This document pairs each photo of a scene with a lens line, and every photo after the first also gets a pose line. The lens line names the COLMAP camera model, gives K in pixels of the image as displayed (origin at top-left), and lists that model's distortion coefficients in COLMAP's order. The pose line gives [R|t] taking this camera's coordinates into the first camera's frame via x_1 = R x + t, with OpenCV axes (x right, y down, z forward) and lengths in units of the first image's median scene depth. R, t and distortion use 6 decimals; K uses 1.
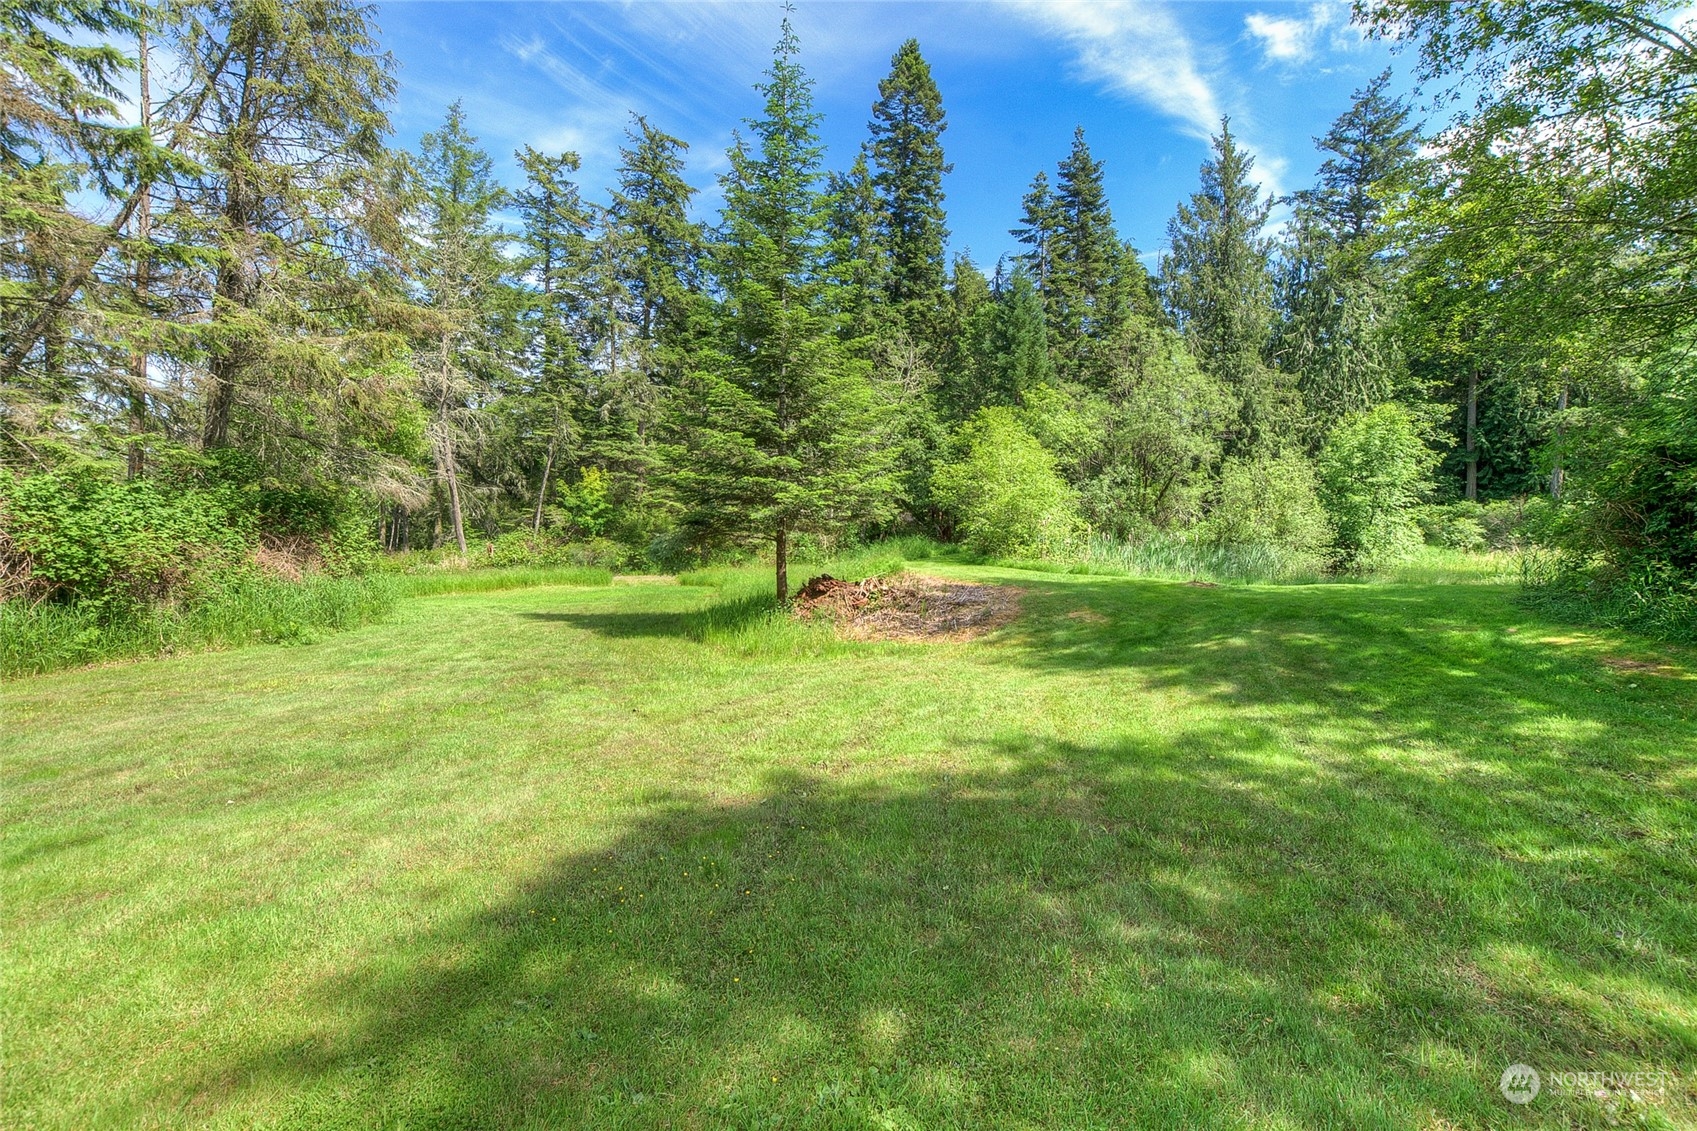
lens RADIAL K [[745.7, 0, 857.1], [0, 745.7, 558.5], [0, 0, 1]] dist [-0.028999, 0.007882]
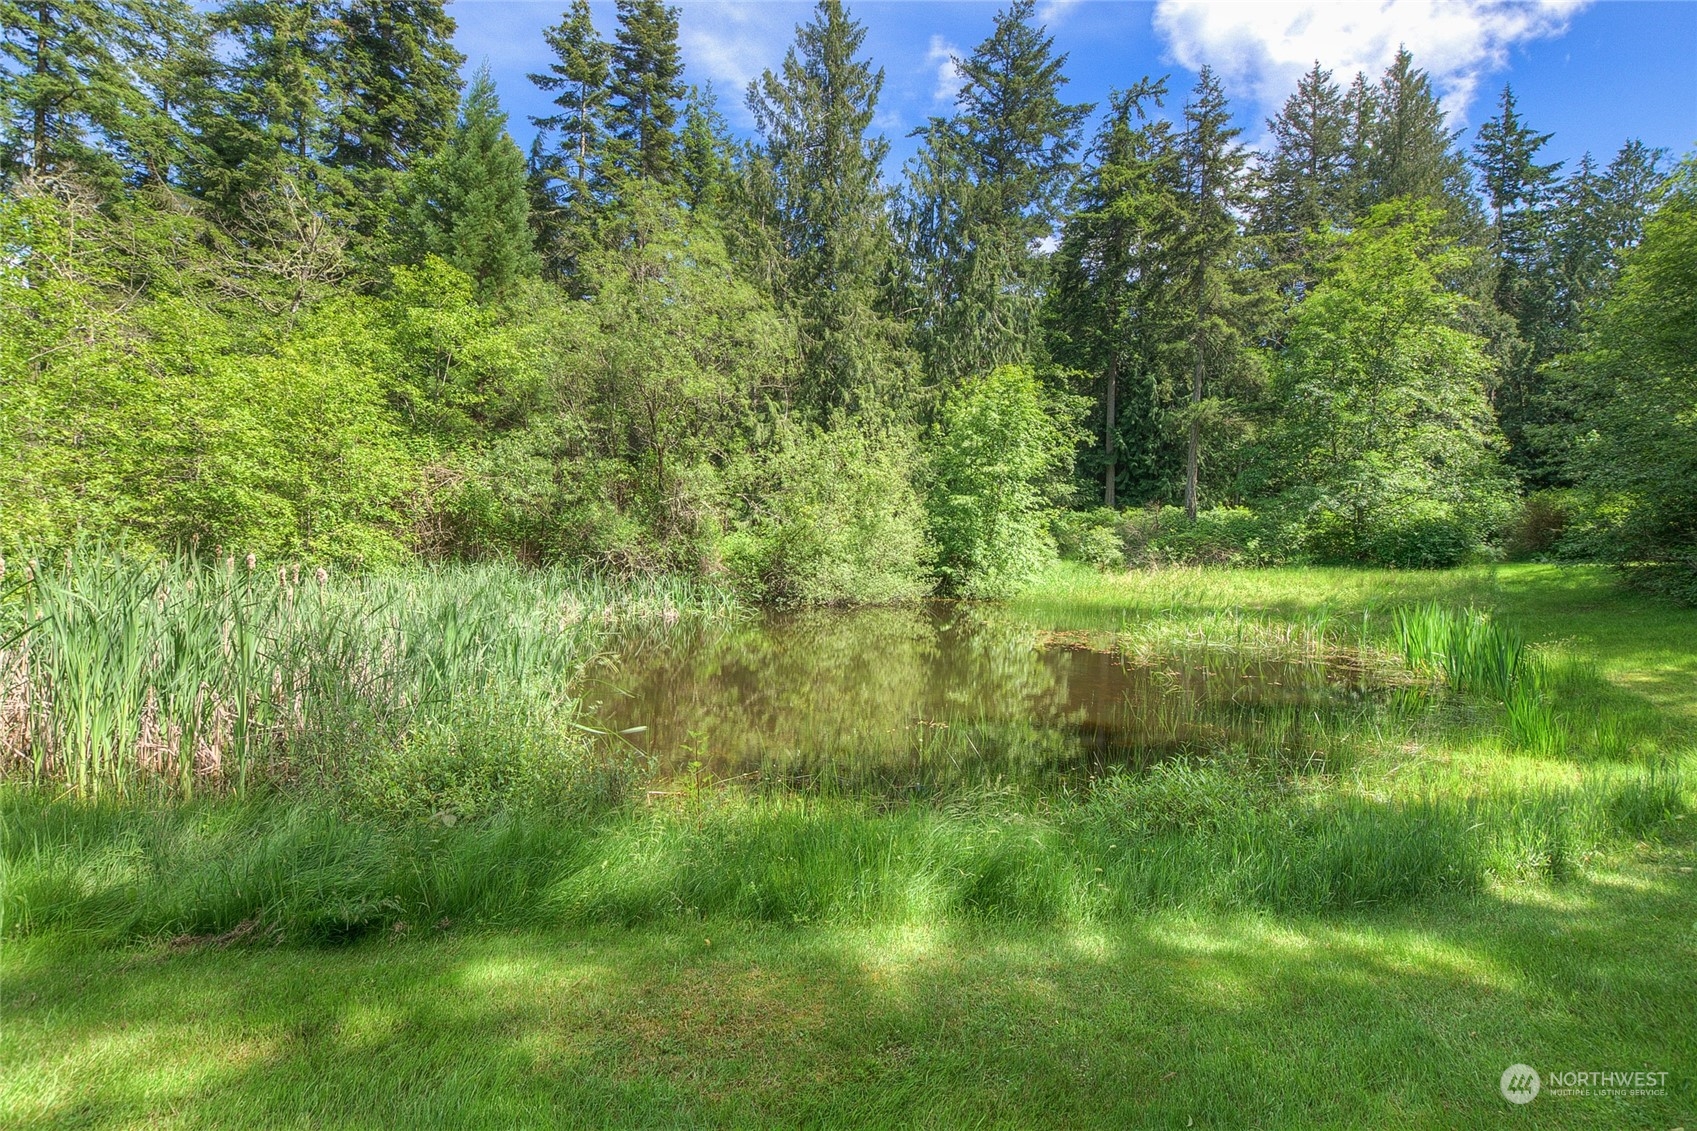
lens RADIAL K [[774.9, 0, 838.1], [0, 774.9, 552.3], [0, 0, 1]] dist [-0.016230, -0.000127]
pose [[0.936839, 0.010071, 0.349617, 0.229087], [-0.007413, 0.999933, -0.008939, -0.015292], [-0.349683, 0.005783, 0.936850, 0.268767]]
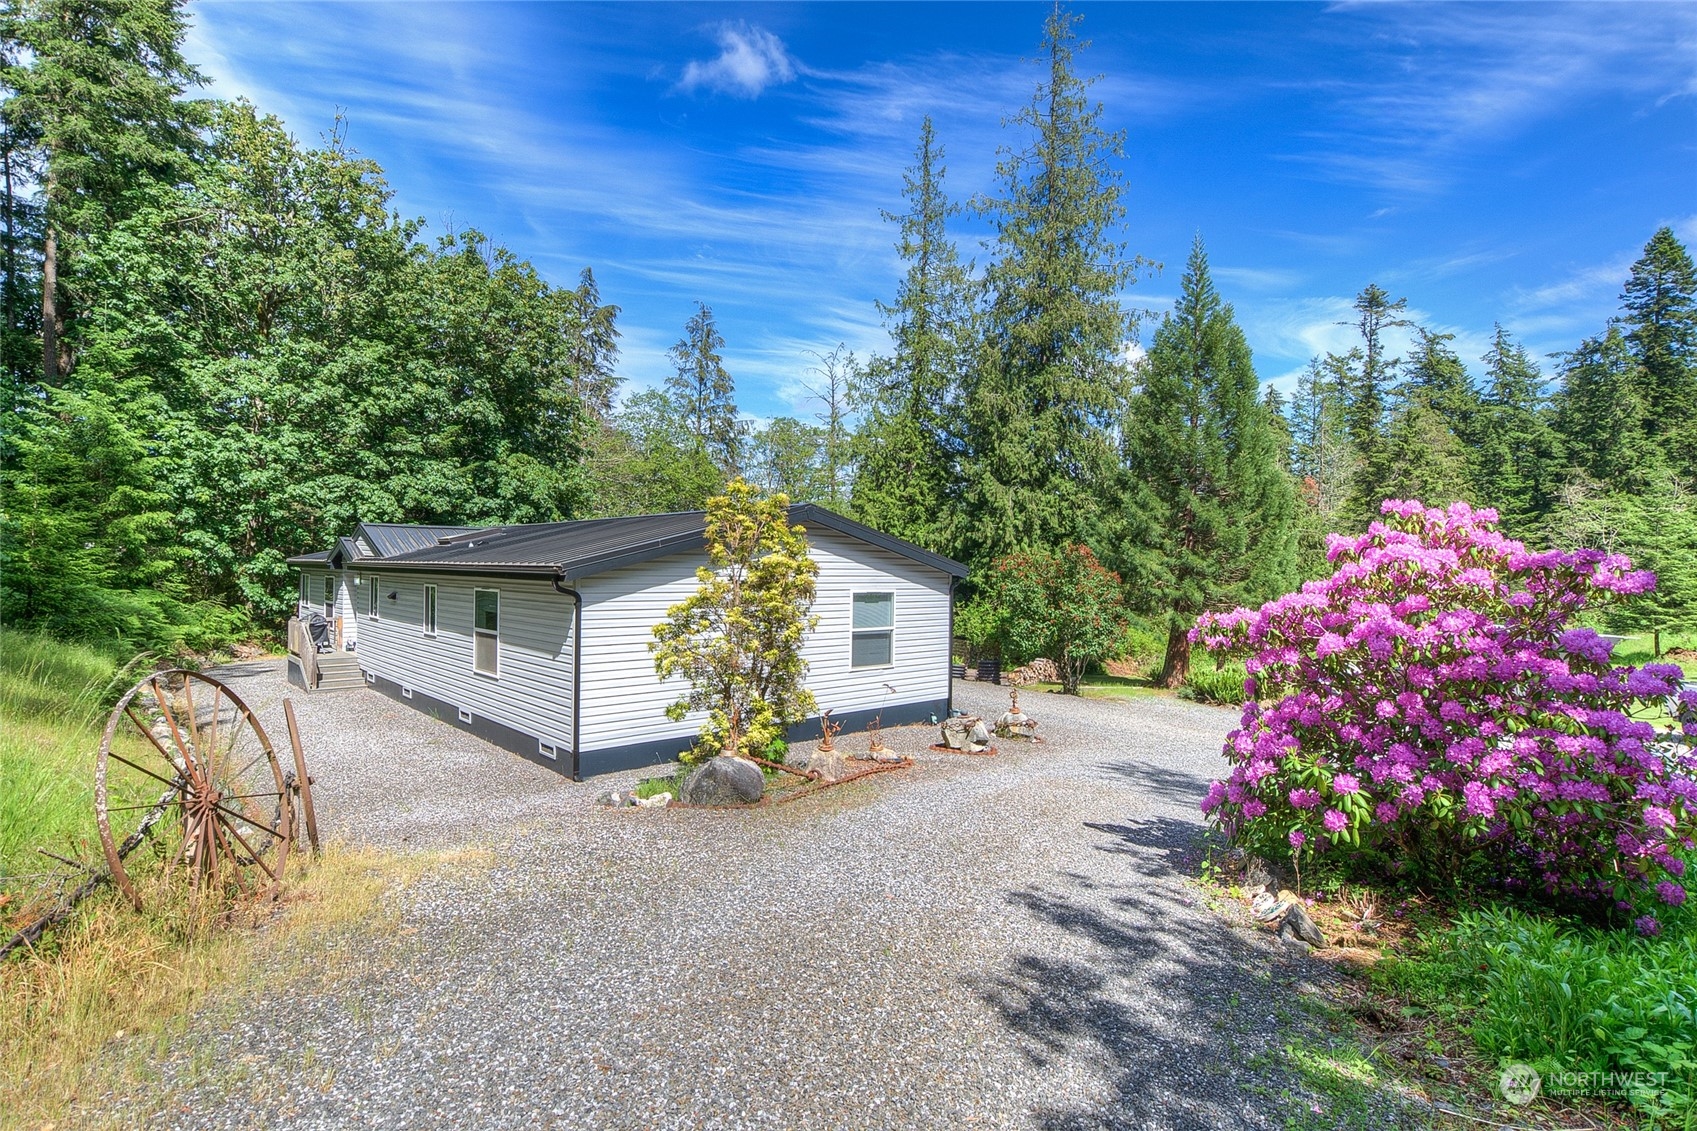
lens RADIAL K [[849.0, 0, 846.2], [0, 849.0, 558.8], [0, 0, 1]] dist [-0.016107, 0.001961]
pose [[0.807601, -0.003760, -0.589718, -0.252635], [-0.015500, 0.999499, -0.027600, -0.072263], [0.589526, 0.031430, 0.807138, -1.144648]]
